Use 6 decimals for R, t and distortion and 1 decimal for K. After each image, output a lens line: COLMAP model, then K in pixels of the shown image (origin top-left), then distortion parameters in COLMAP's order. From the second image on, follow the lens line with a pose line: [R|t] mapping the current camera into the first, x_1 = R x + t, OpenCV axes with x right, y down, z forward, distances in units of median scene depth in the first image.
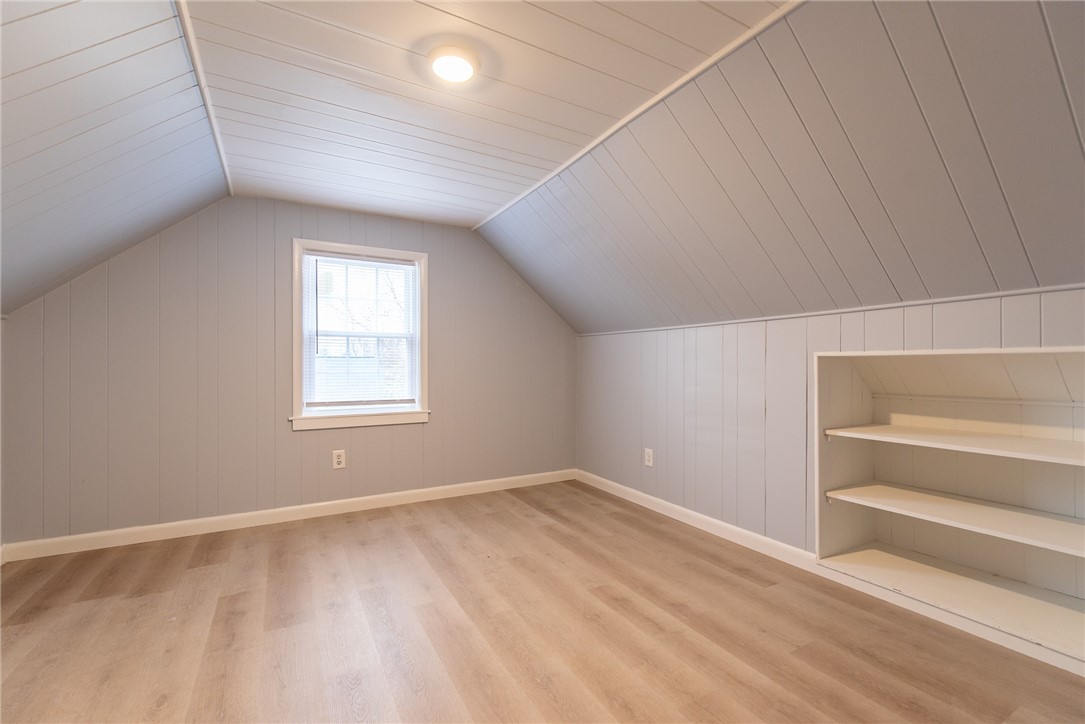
lens RADIAL K [[463.5, 0, 543.1], [0, 463.5, 365.2], [0, 0, 1]] dist [-0.000314, -0.000003]
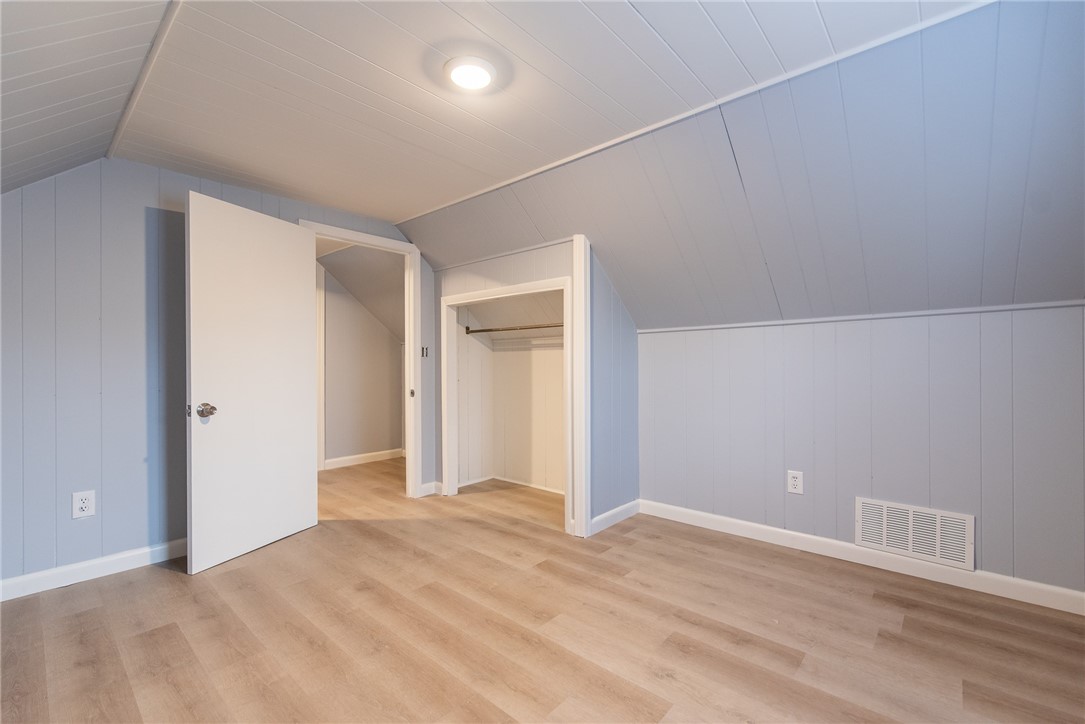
lens RADIAL K [[463.5, 0, 543.1], [0, 463.5, 365.2], [0, 0, 1]] dist [-0.000314, -0.000003]
pose [[-0.945954, 0.005906, -0.324248, -0.007016], [0.006162, 0.999981, 0.000238, -0.005840], [0.324243, -0.001773, -0.945972, 1.936061]]
